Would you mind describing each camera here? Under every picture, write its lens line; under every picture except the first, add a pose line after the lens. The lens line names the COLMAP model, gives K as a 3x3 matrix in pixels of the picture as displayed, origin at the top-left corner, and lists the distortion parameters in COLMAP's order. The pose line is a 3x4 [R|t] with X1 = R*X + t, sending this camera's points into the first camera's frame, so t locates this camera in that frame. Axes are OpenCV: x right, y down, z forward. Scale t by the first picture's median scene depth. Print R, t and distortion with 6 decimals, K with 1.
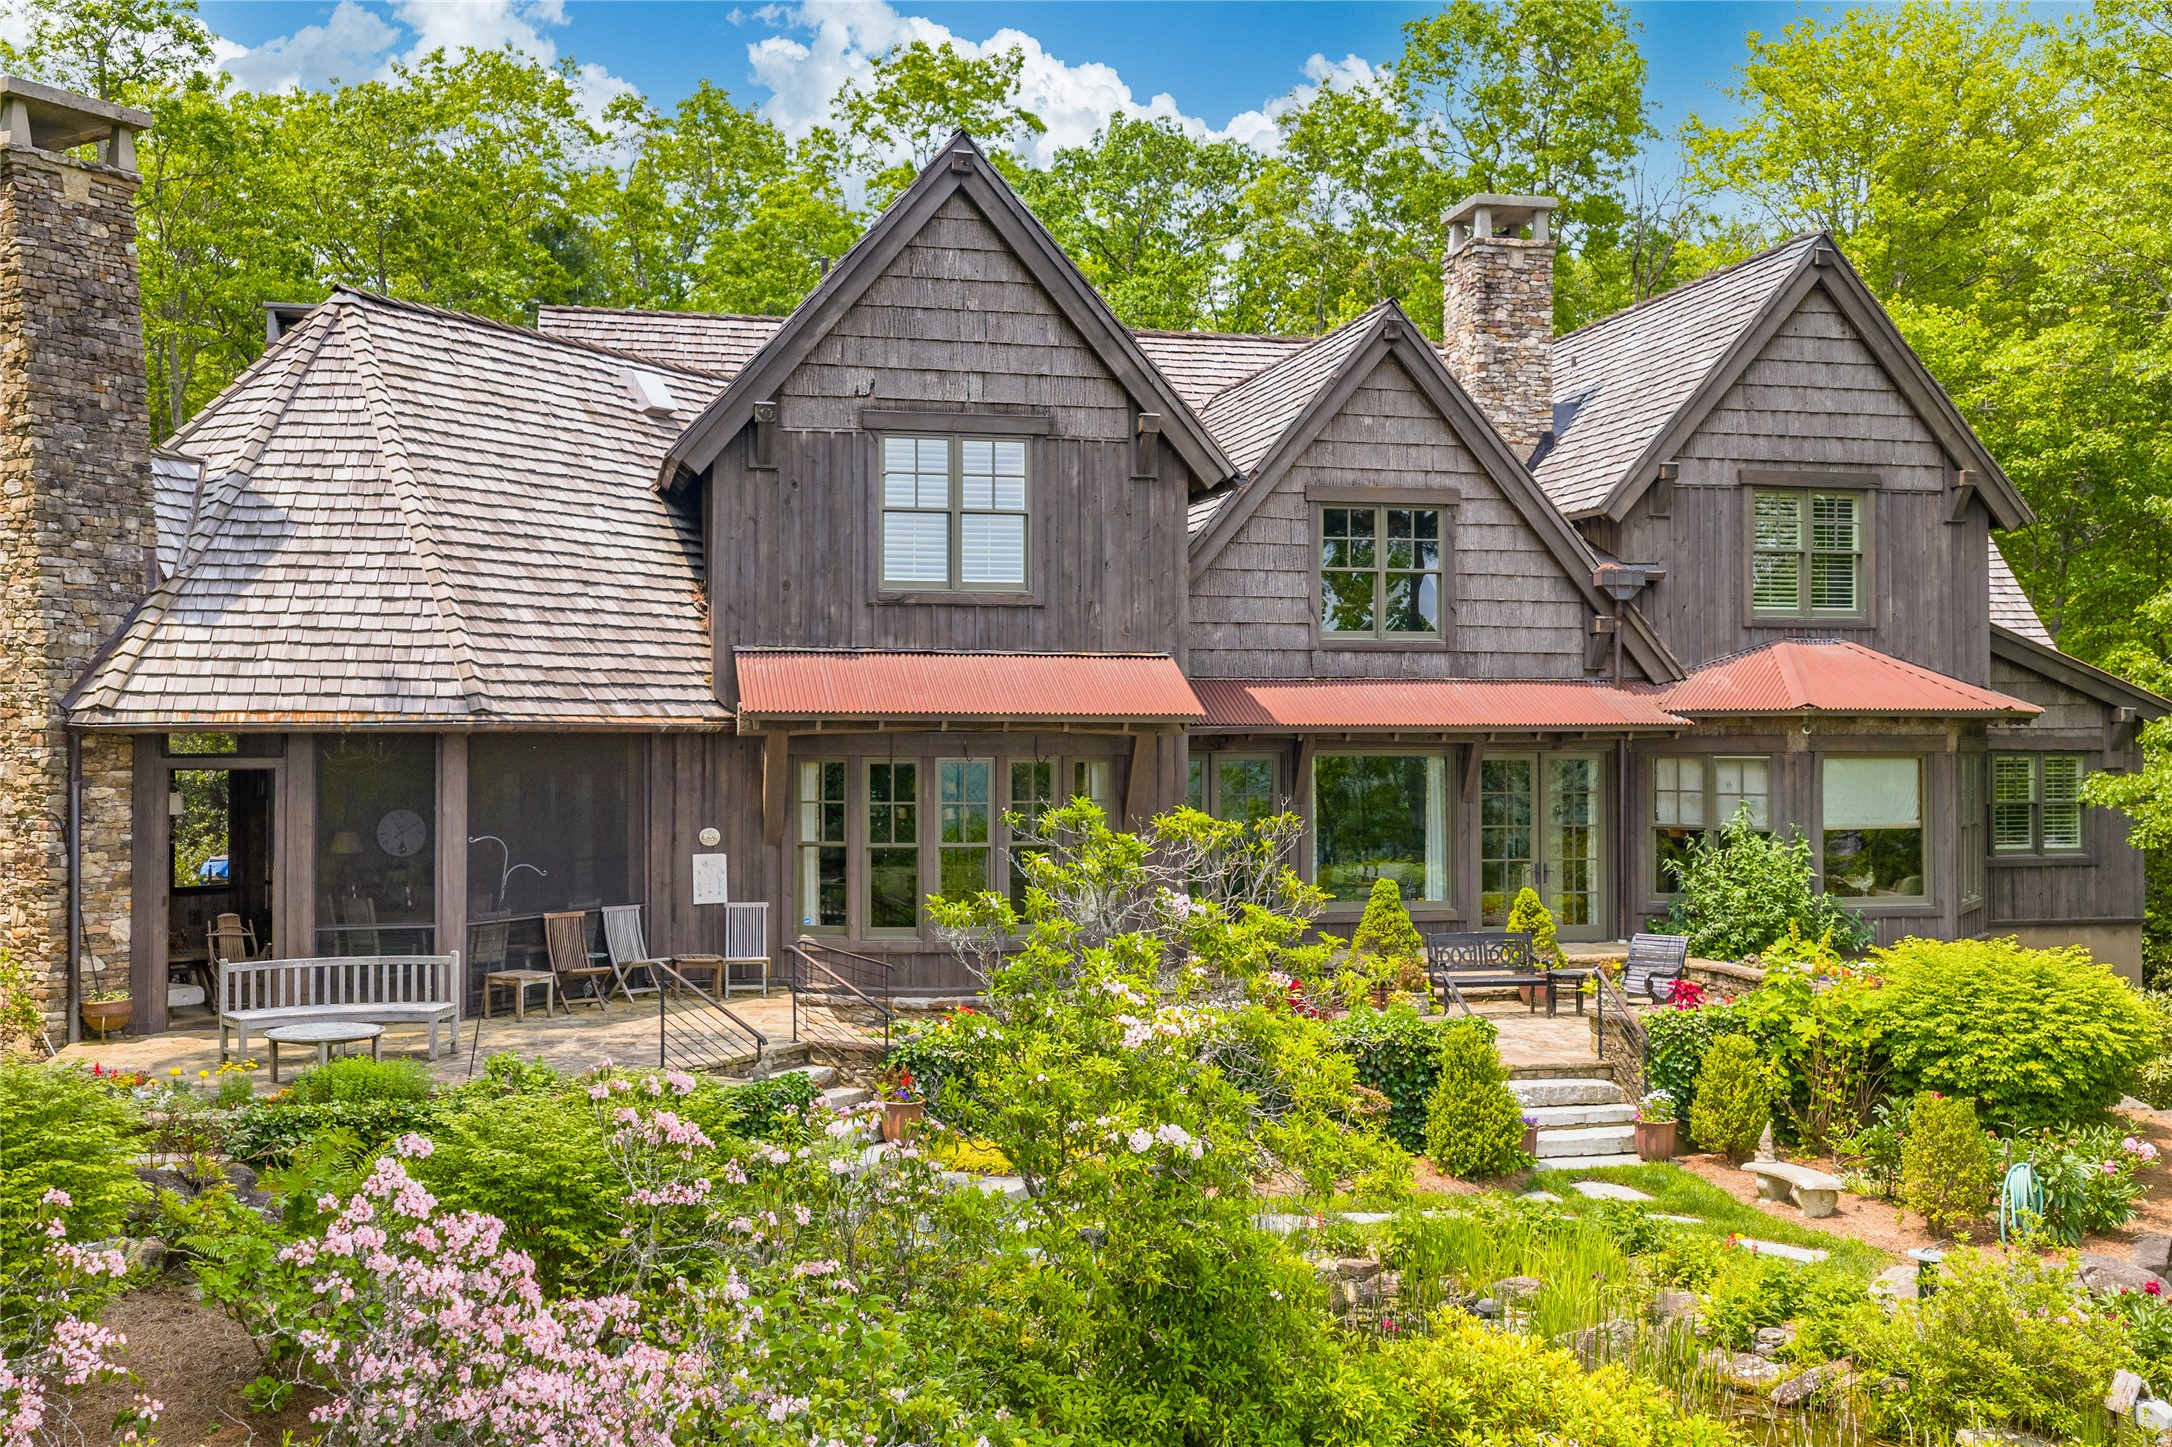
lens RADIAL K [[2164.8, 0, 1086.0], [0, 2164.8, 723.5], [0, 0, 1]] dist [-0.002891, -0.002385]
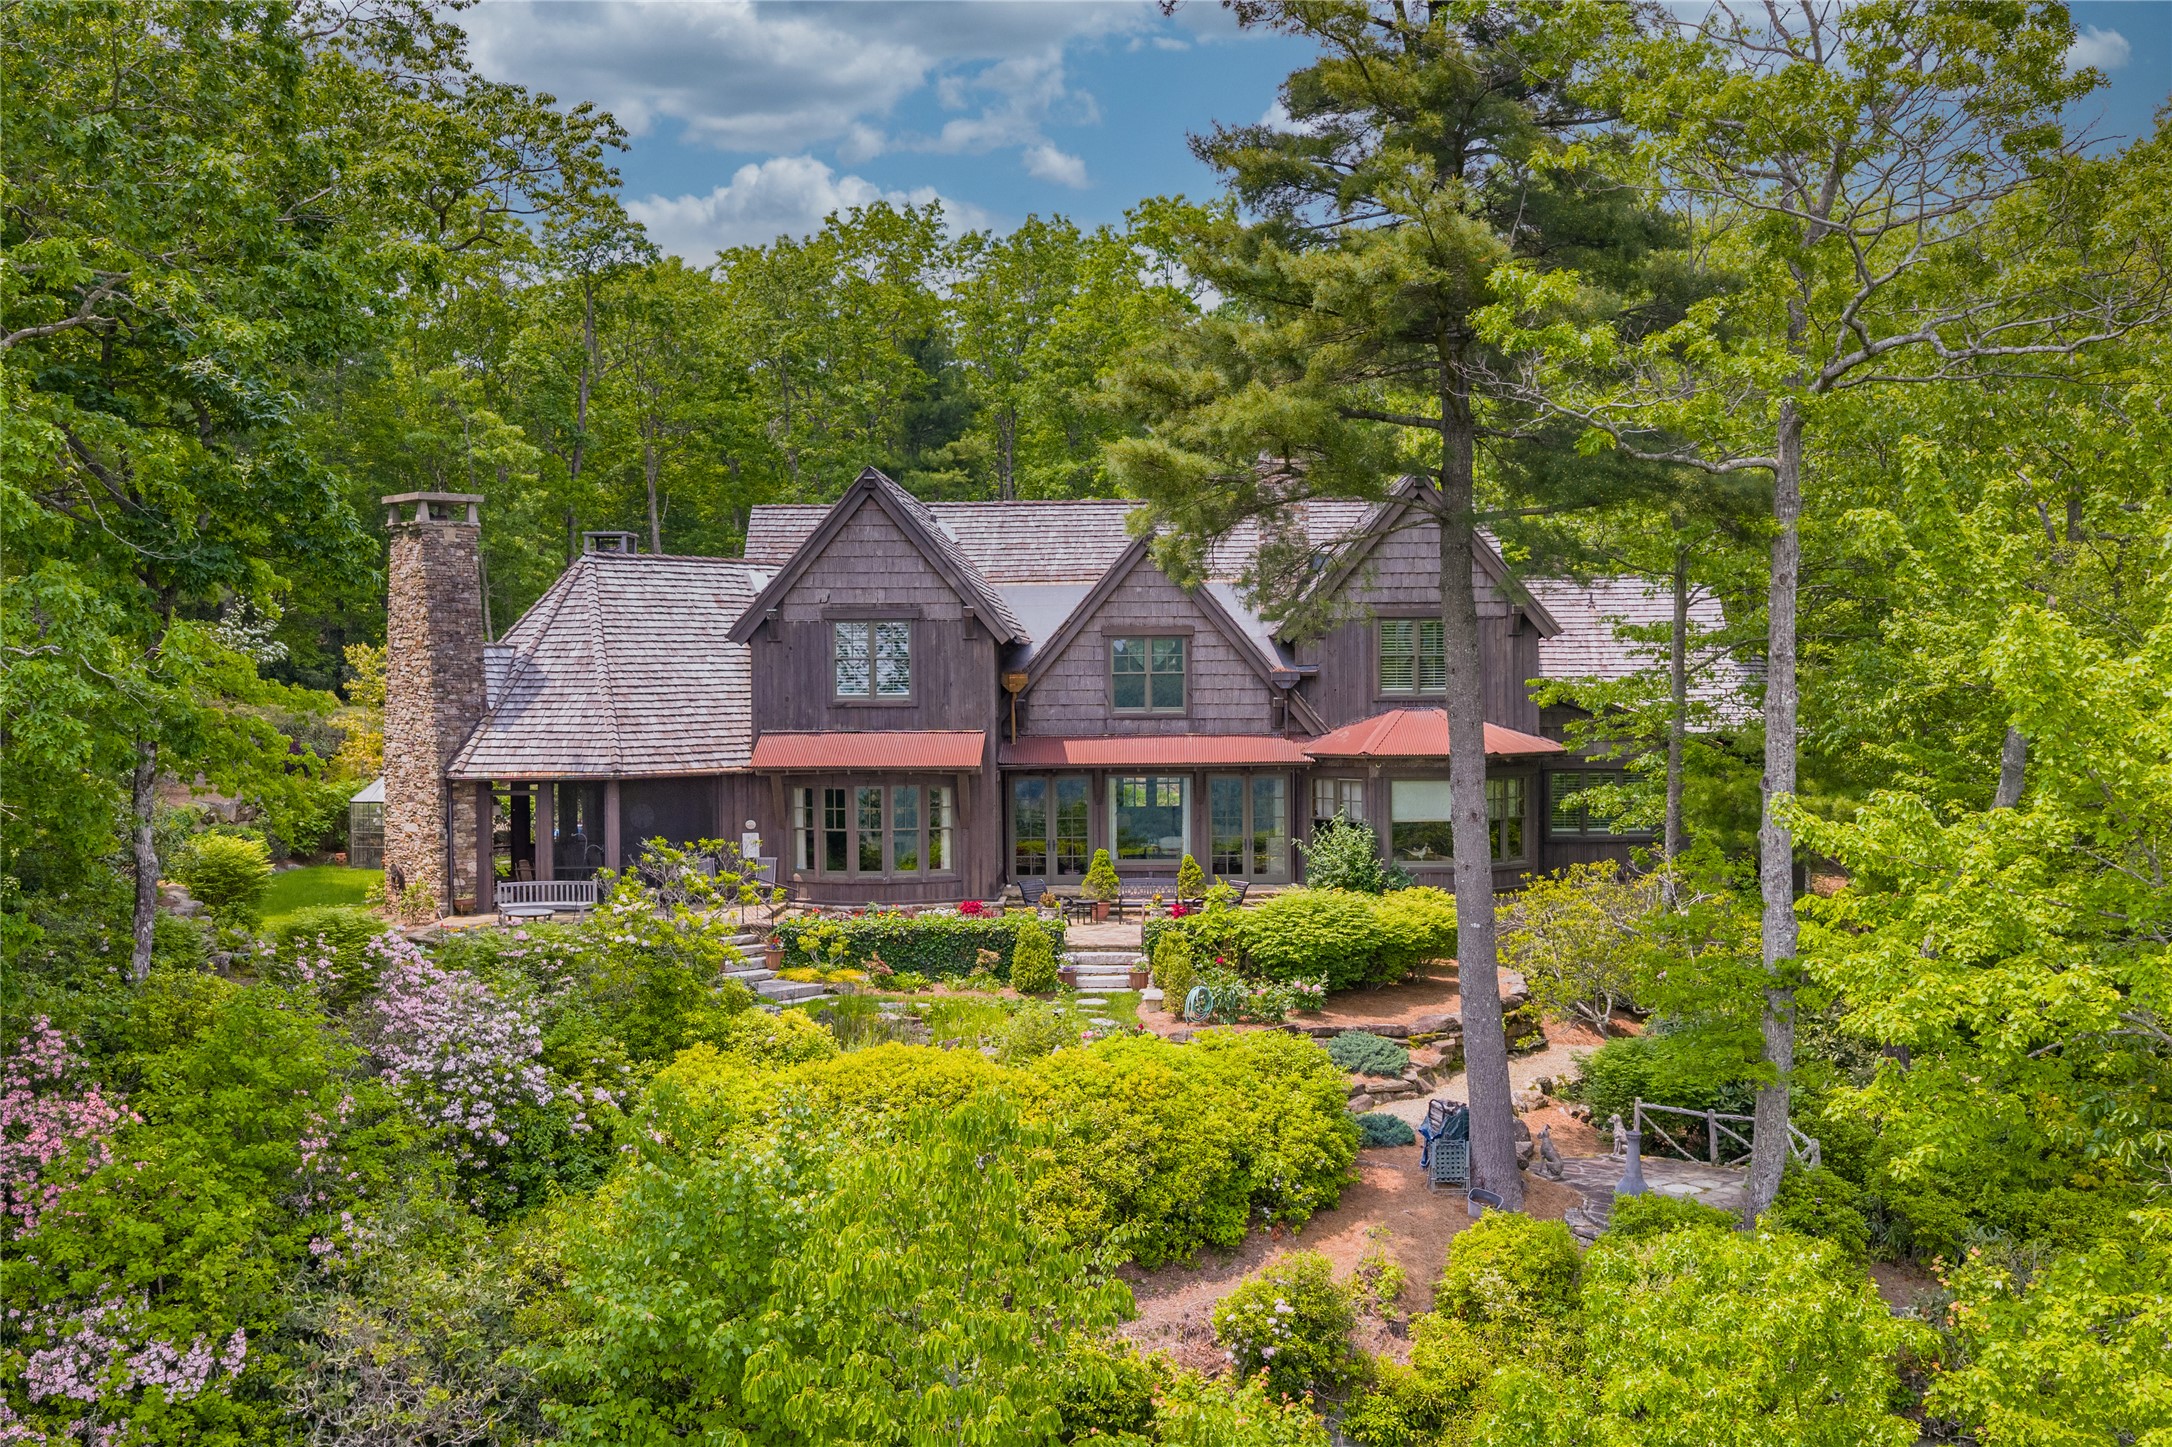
lens RADIAL K [[2164.8, 0, 1086.0], [0, 2164.8, 723.5], [0, 0, 1]] dist [-0.002891, -0.002385]
pose [[0.964238, -0.001344, -0.265036, 0.726905], [0.010172, 0.999438, 0.031936, -0.113213], [0.264844, -0.033489, 0.963710, -0.944837]]
